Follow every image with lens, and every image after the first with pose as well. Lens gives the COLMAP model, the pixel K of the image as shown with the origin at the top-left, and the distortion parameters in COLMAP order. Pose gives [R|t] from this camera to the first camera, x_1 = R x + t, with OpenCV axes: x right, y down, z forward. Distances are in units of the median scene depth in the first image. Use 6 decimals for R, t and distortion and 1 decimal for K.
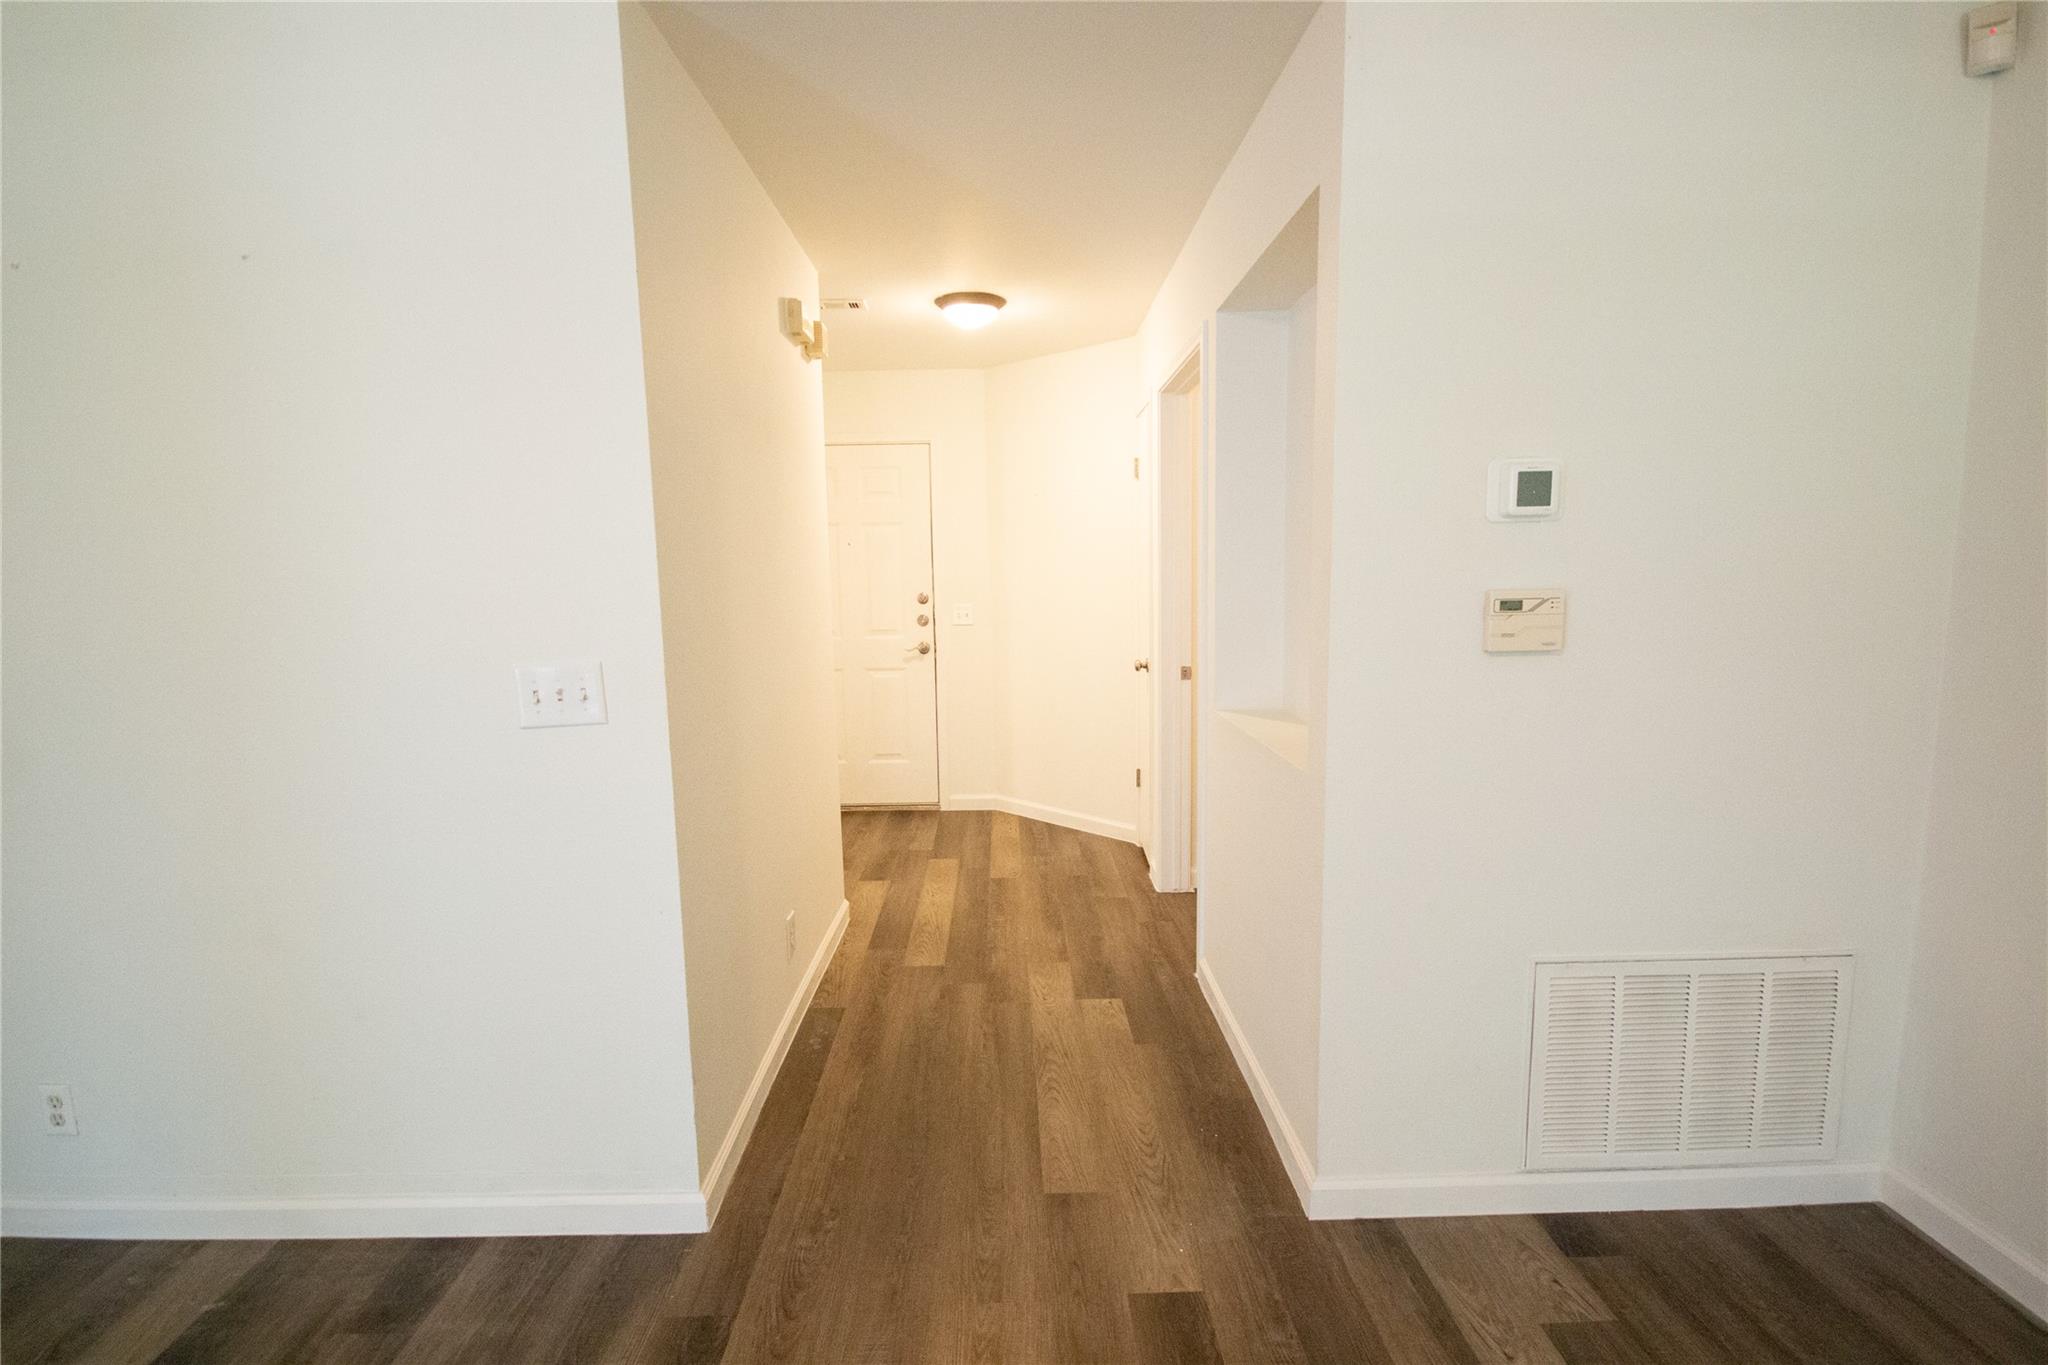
lens RADIAL K [[934.0, 0, 1012.2], [0, 934.0, 690.5], [0, 0, 1]] dist [0.006543, -0.008374]
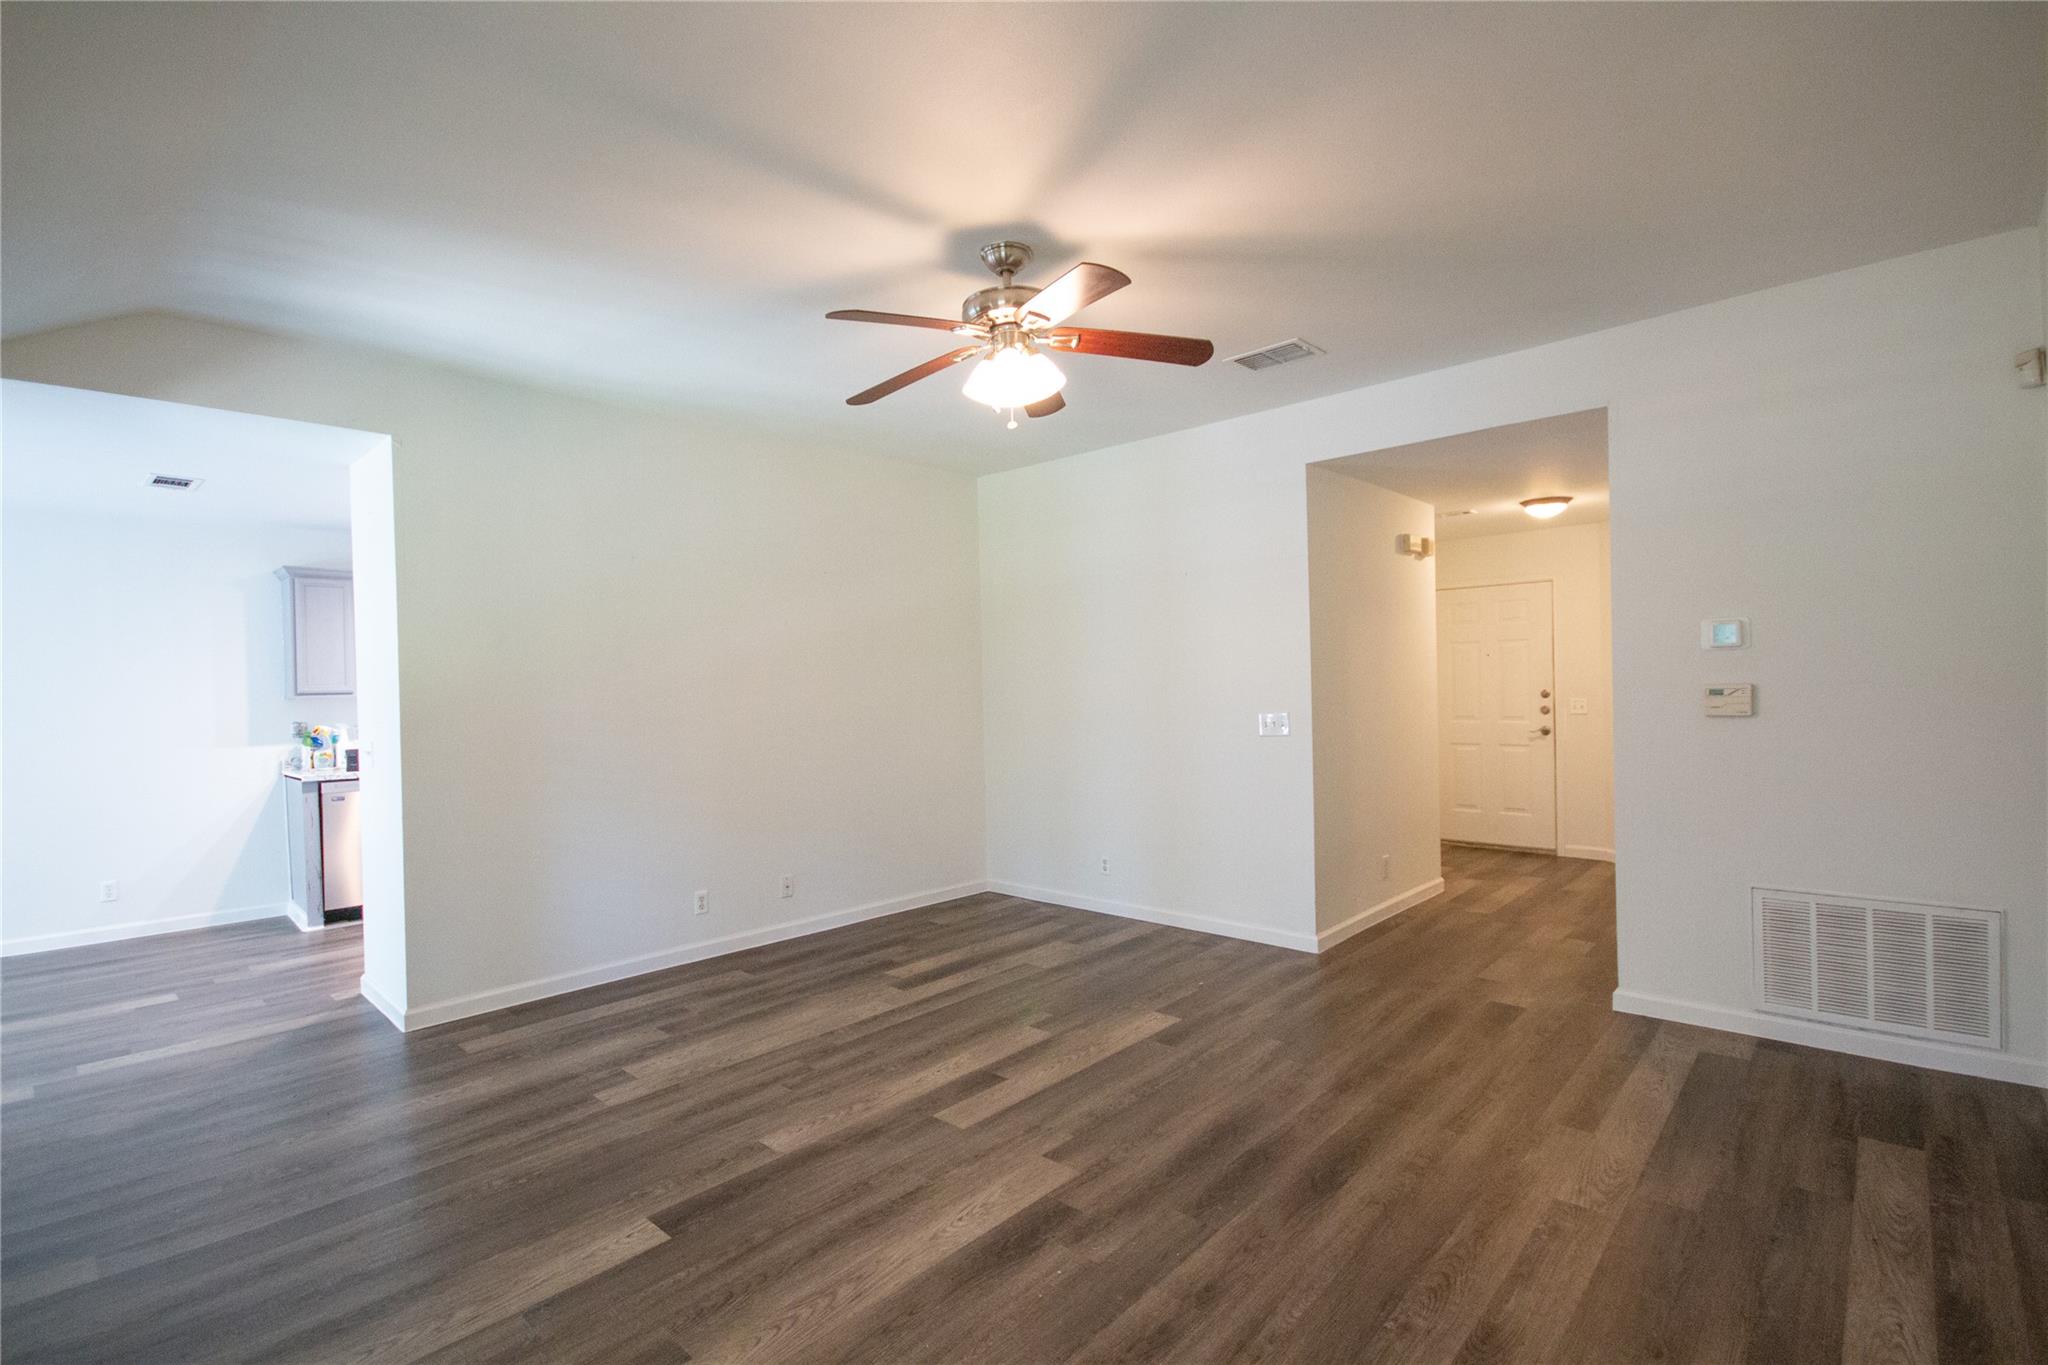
lens RADIAL K [[934.0, 0, 1022.4], [0, 934.0, 693.0], [0, 0, 1]] dist [0.006543, -0.008374]
pose [[0.724140, 0.005242, -0.689633, 0.700108], [-0.077459, 0.994262, -0.073777, 0.141146], [0.685289, 0.106843, 0.720391, -1.183150]]
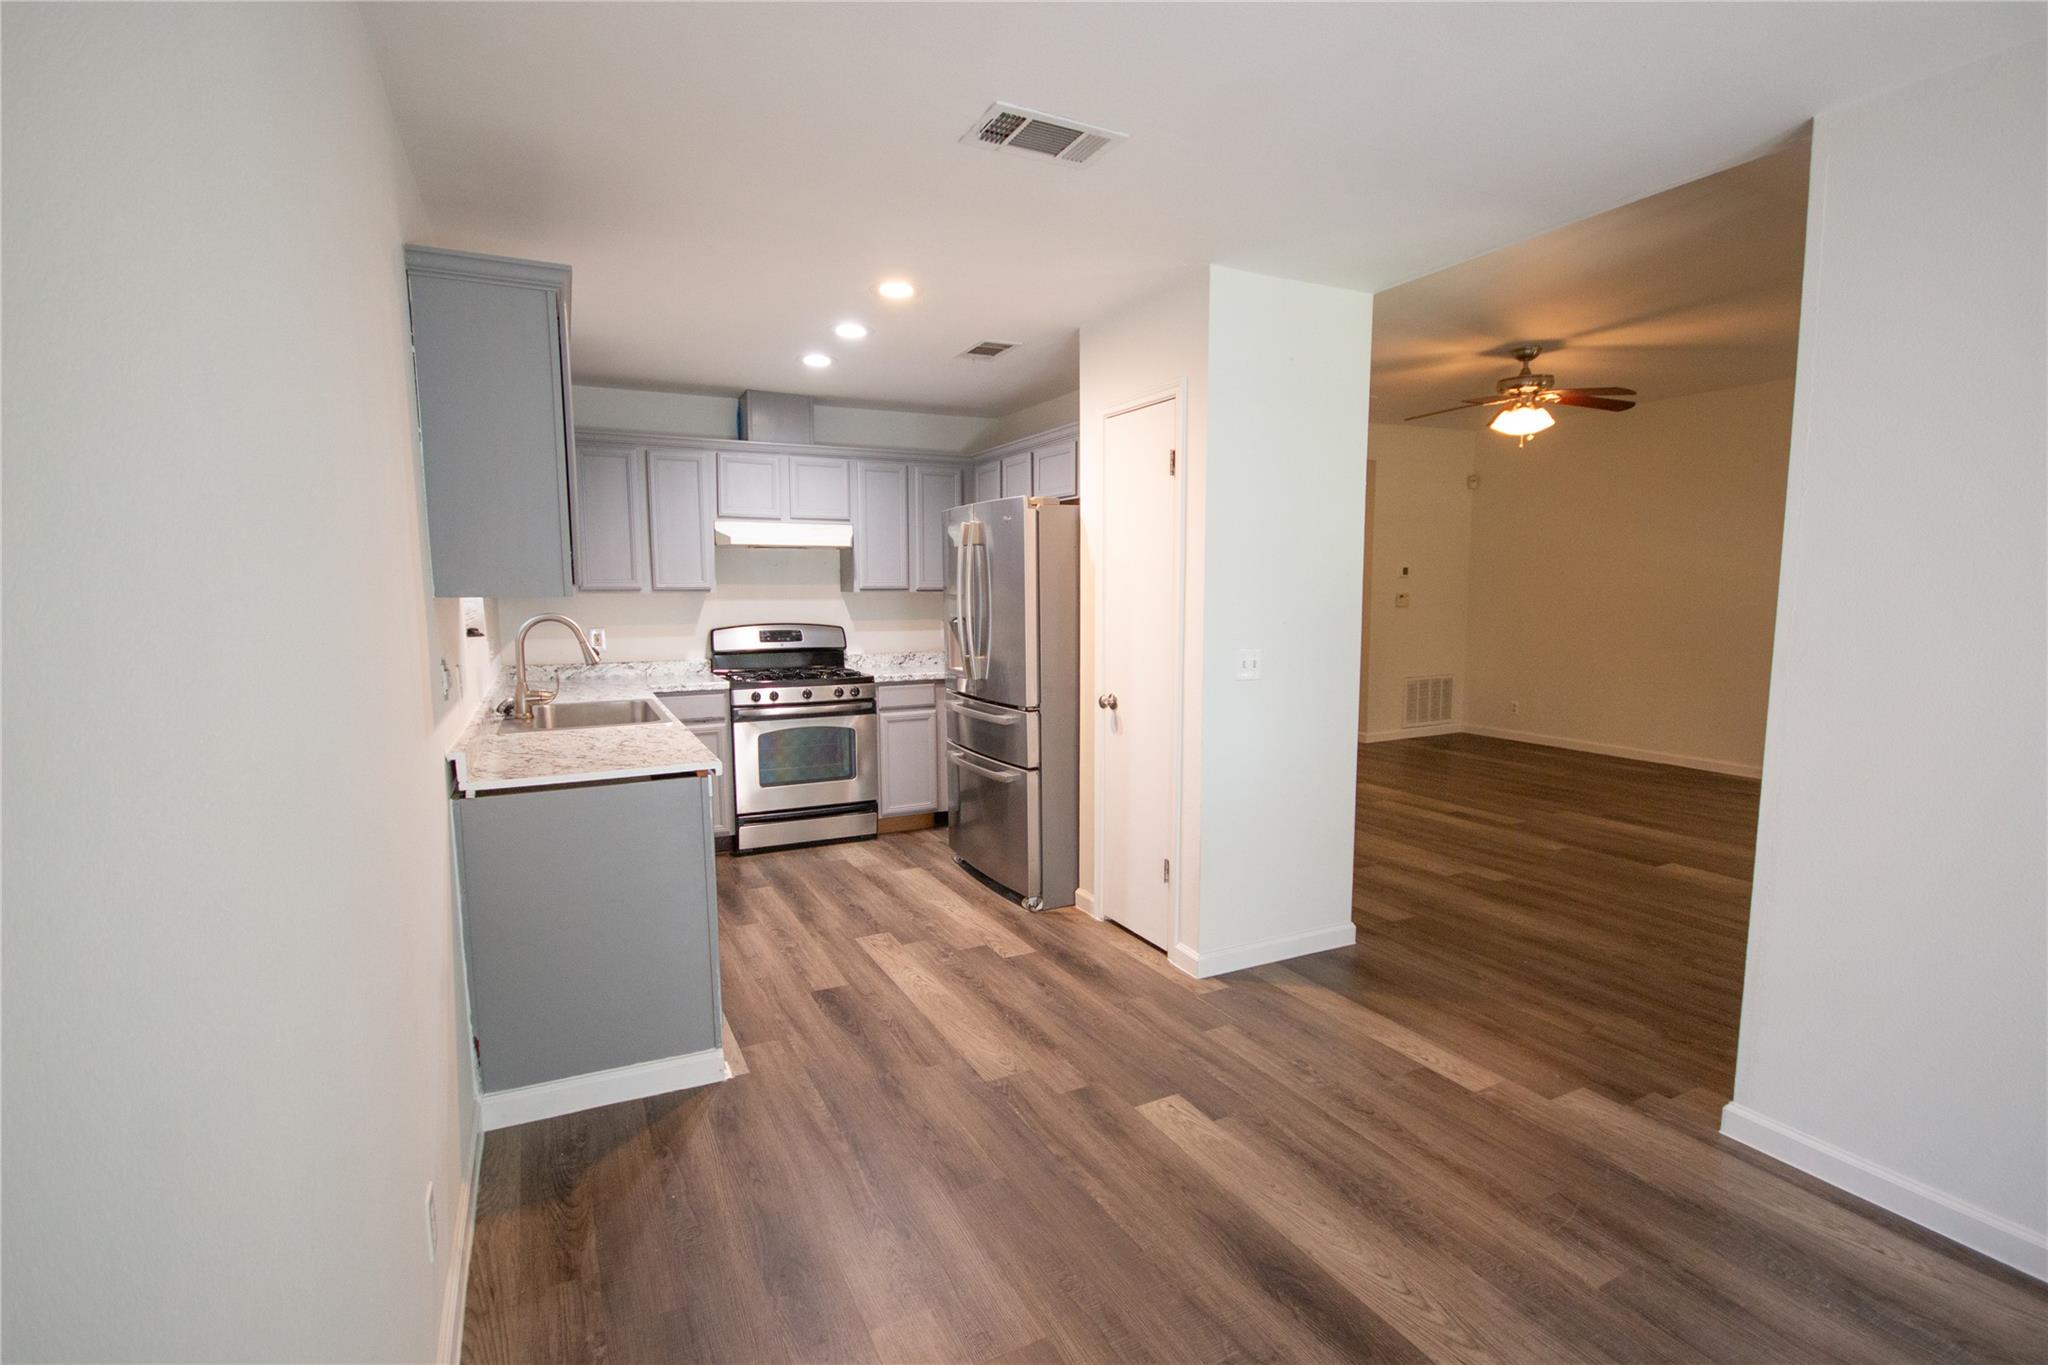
lens RADIAL K [[934.0, 0, 1030.3], [0, 934.0, 690.2], [0, 0, 1]] dist [0.006543, -0.008374]
pose [[0.894461, -0.038074, 0.445523, -2.644969], [0.046001, 0.998917, -0.006989, 0.266691], [-0.444774, 0.026746, 0.895243, -1.912026]]
